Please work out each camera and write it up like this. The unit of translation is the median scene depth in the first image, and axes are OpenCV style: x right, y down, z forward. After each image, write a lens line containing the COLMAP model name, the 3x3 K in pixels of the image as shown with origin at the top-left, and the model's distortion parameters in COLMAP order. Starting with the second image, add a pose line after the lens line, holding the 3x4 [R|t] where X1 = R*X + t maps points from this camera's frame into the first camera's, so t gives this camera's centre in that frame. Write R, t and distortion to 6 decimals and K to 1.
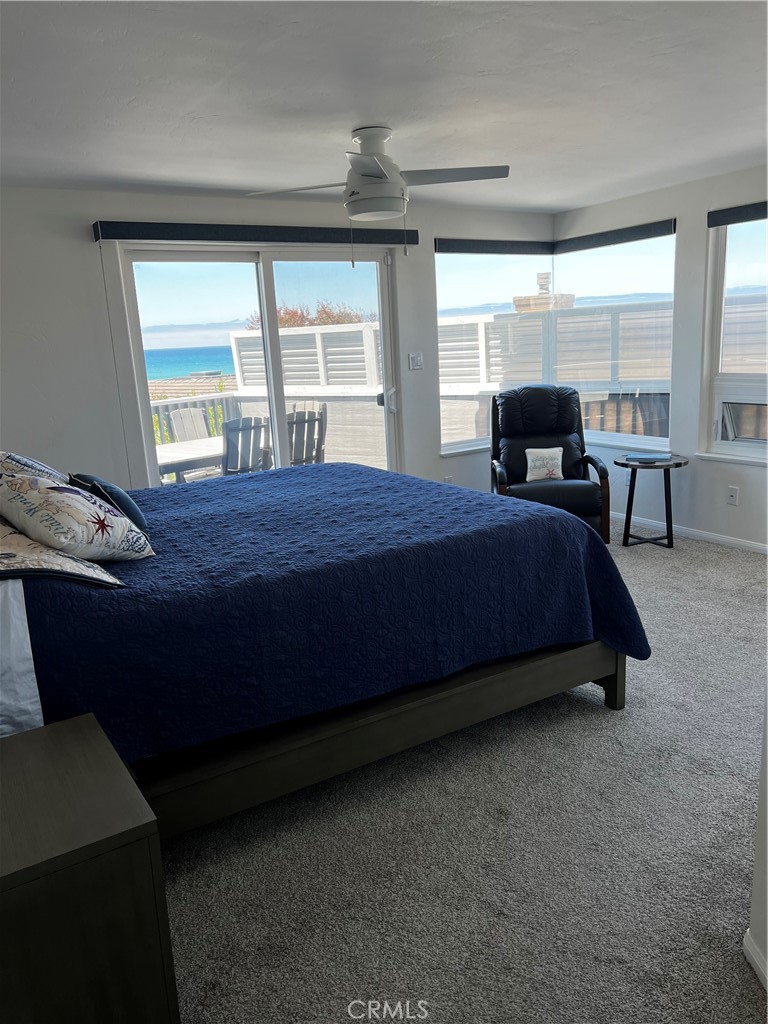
lens RADIAL K [[765.8, 0, 384.0], [0, 765.8, 512.0], [0, 0, 1]] dist [0.042886, -0.002954]
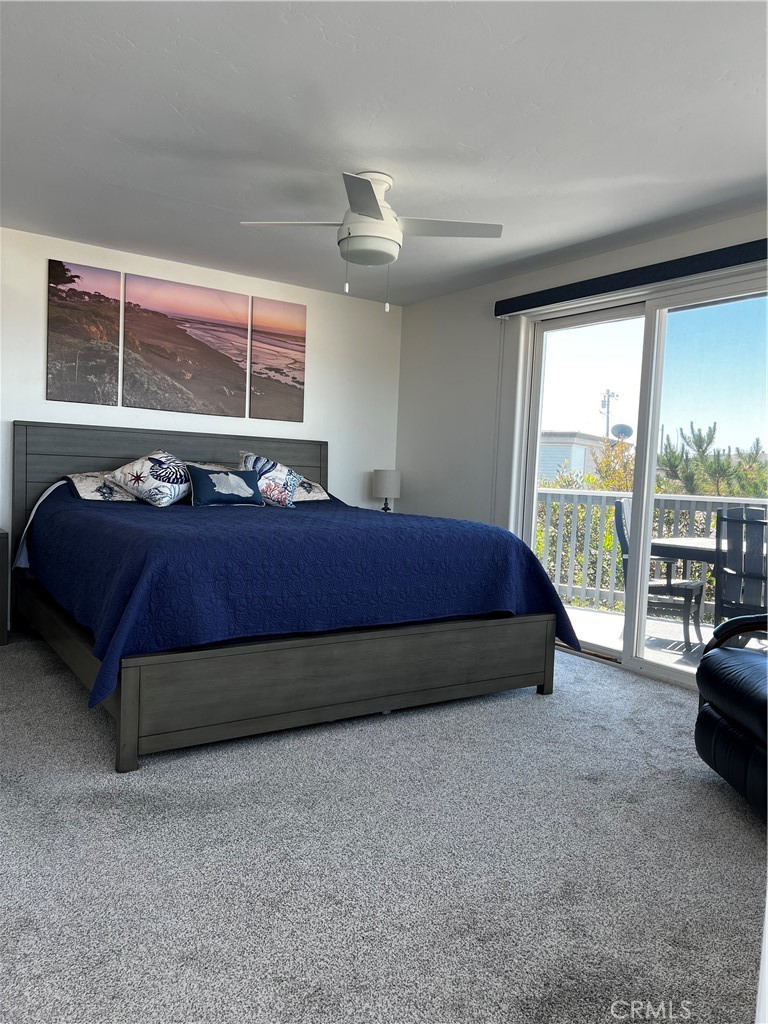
lens RADIAL K [[777.8, 0, 379.1], [0, 777.8, 501.3], [0, 0, 1]] dist [0.092703, -0.082425]
pose [[0.041638, 0.097916, -0.994323, 0.661229], [-0.270973, 0.958994, 0.083090, -0.105799], [0.961686, 0.265975, 0.066463, 0.658051]]
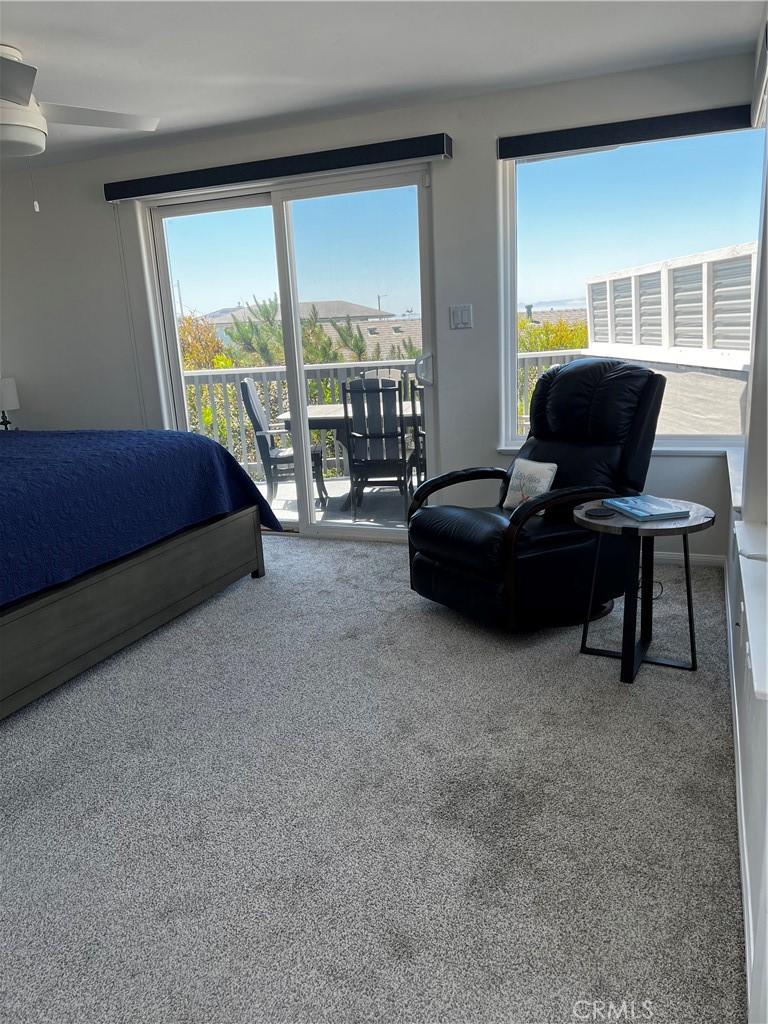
lens RADIAL K [[777.8, 0, 379.1], [0, 777.8, 501.3], [0, 0, 1]] dist [0.092703, -0.082425]
pose [[0.595700, 0.197482, -0.778551, 0.640364], [-0.160774, 0.979004, 0.125313, -0.110585], [0.786952, 0.050521, 0.614943, 0.508278]]
